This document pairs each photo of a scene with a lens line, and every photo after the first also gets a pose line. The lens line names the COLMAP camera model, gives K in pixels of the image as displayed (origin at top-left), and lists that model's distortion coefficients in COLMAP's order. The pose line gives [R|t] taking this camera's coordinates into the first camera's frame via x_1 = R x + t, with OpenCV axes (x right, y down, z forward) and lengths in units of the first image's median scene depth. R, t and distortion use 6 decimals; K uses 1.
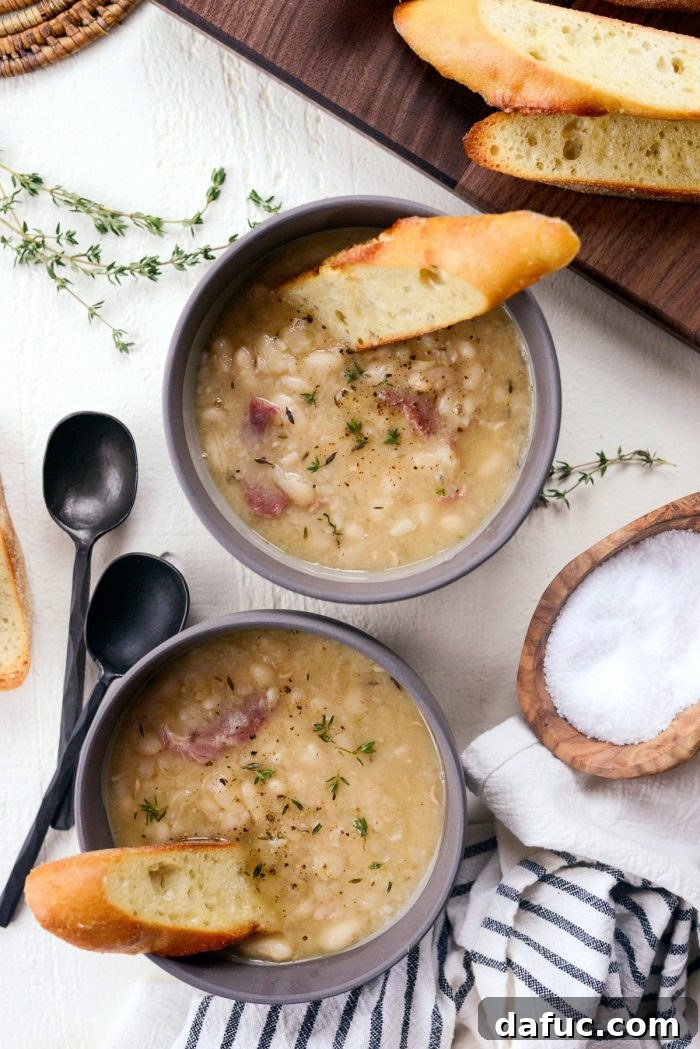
lens RADIAL K [[1710.4, 0, 355.6], [0, 1710.4, 521.5], [0, 0, 1]] dist [-0.146198, 0.000000]
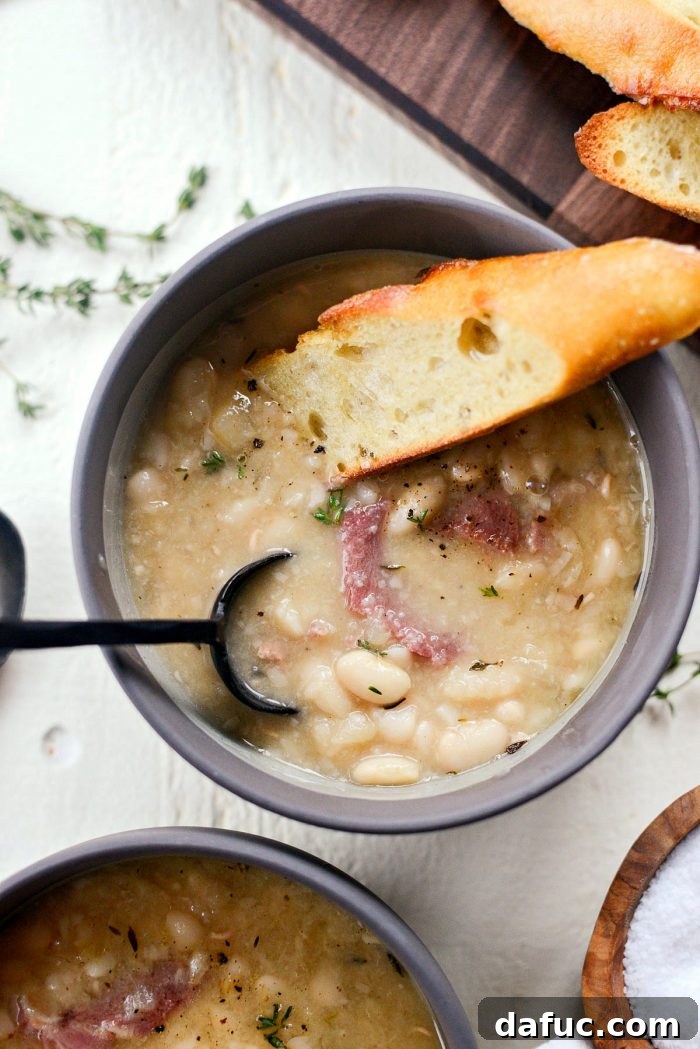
lens RADIAL K [[1710.4, 0, 353.0], [0, 1710.4, 525.2], [0, 0, 1]] dist [-0.146198, 0.000000]
pose [[0.994789, 0.098552, 0.026125, -0.023842], [-0.094198, 0.986448, -0.134336, 0.020281], [-0.039010, 0.131175, 0.990591, 0.356893]]
